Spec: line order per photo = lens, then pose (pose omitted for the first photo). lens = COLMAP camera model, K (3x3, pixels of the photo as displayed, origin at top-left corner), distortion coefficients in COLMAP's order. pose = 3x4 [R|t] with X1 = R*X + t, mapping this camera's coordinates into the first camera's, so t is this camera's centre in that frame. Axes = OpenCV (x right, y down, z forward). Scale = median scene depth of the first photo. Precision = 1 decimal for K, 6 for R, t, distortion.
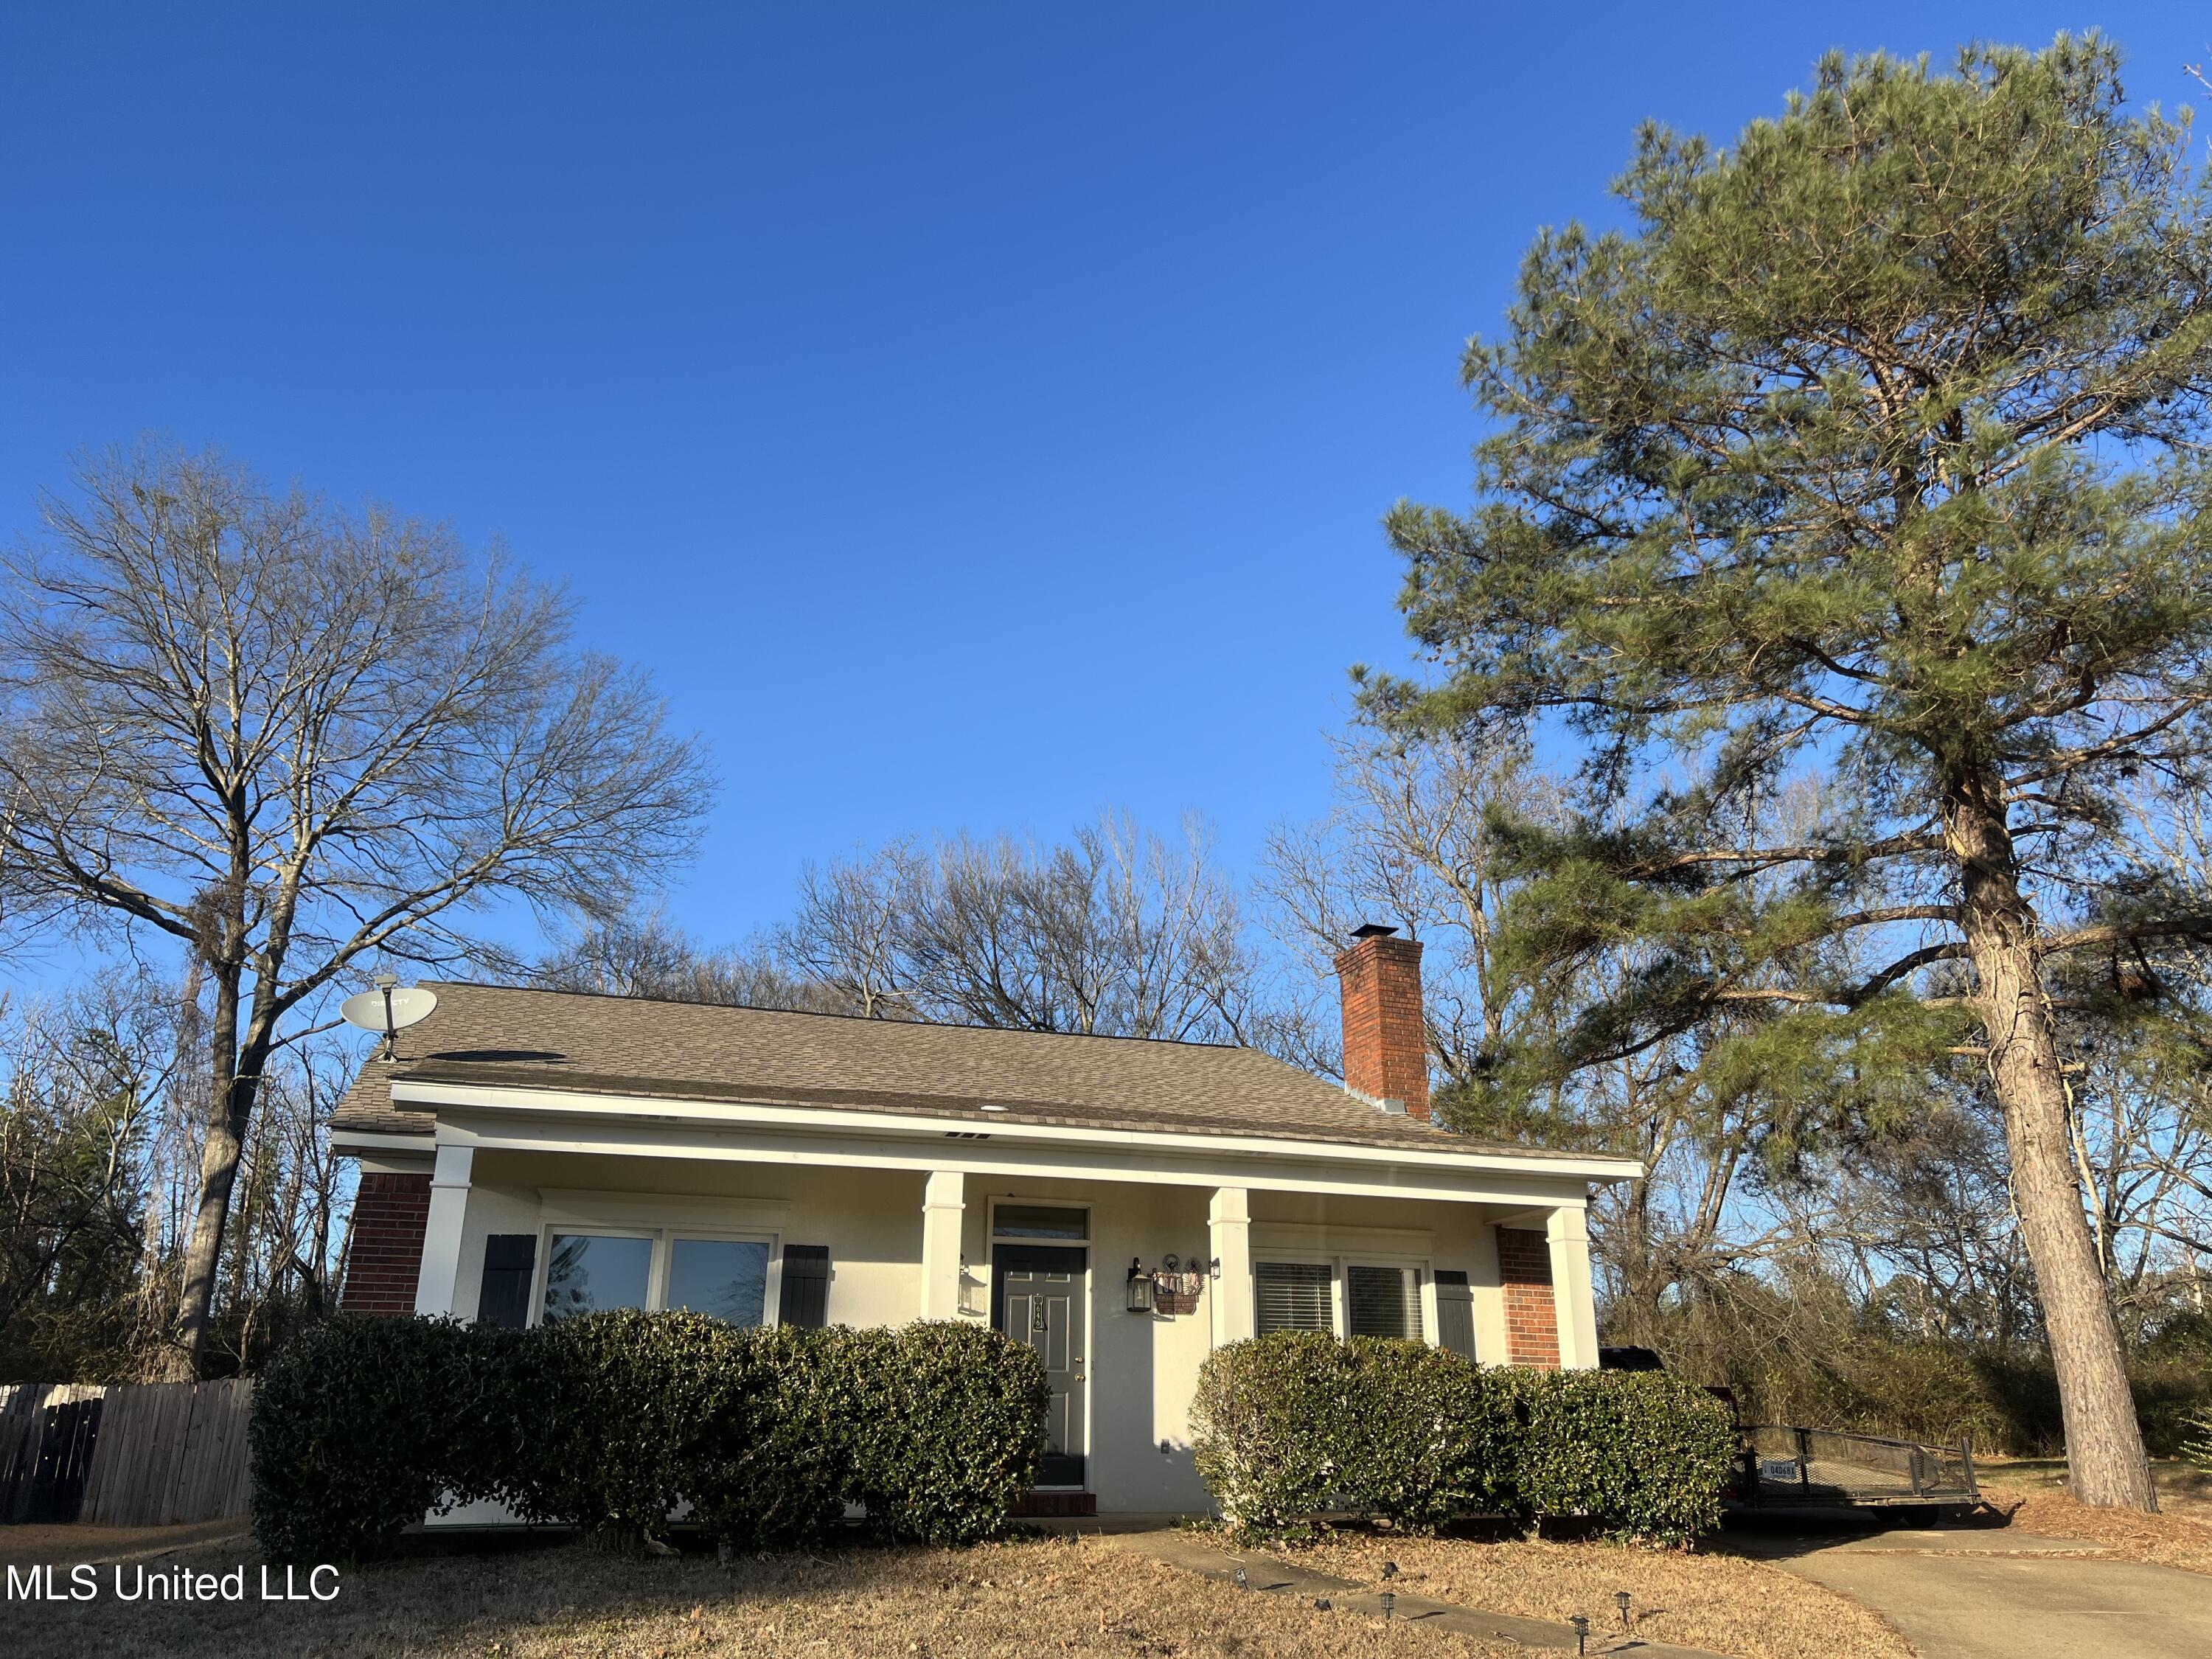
lens RADIAL K [[1620.9, 0, 1120.2], [0, 1620.9, 827.7], [0, 0, 1]] dist [0.141139, -0.300083]
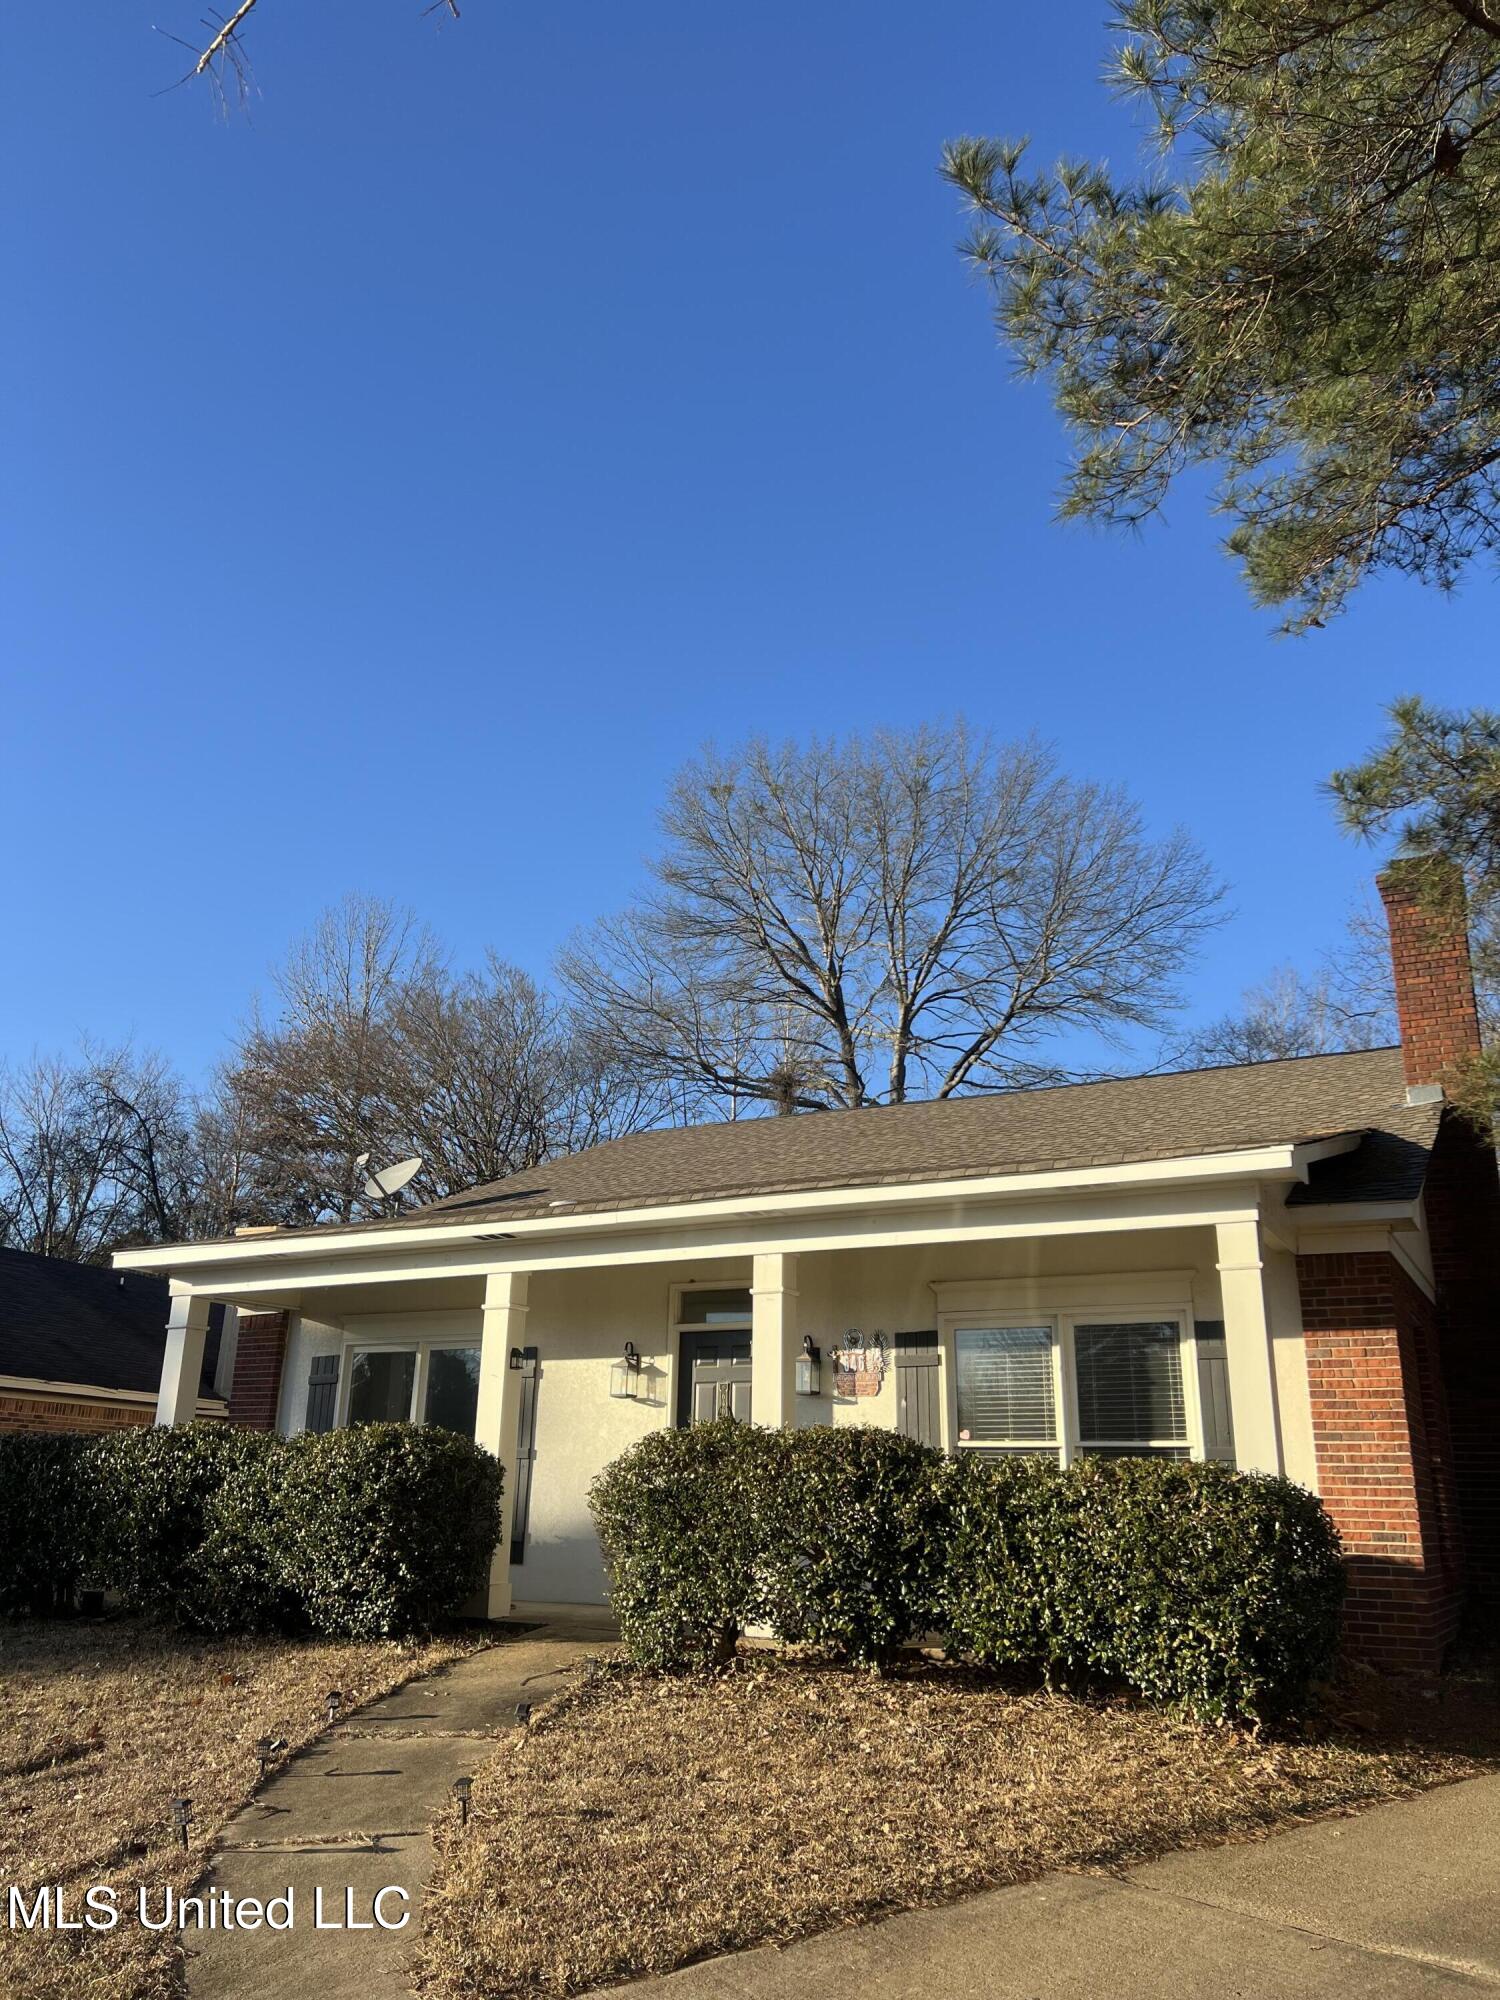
lens RADIAL K [[1465.5, 0, 750.0], [0, 1465.5, 1000.0], [0, 0, 1]] dist [0.141139, -0.300083]
pose [[0.661887, -0.226902, -0.714438, 0.616860], [0.255735, 0.964258, -0.069319, 0.134005], [0.704631, -0.136825, 0.696257, 0.440231]]
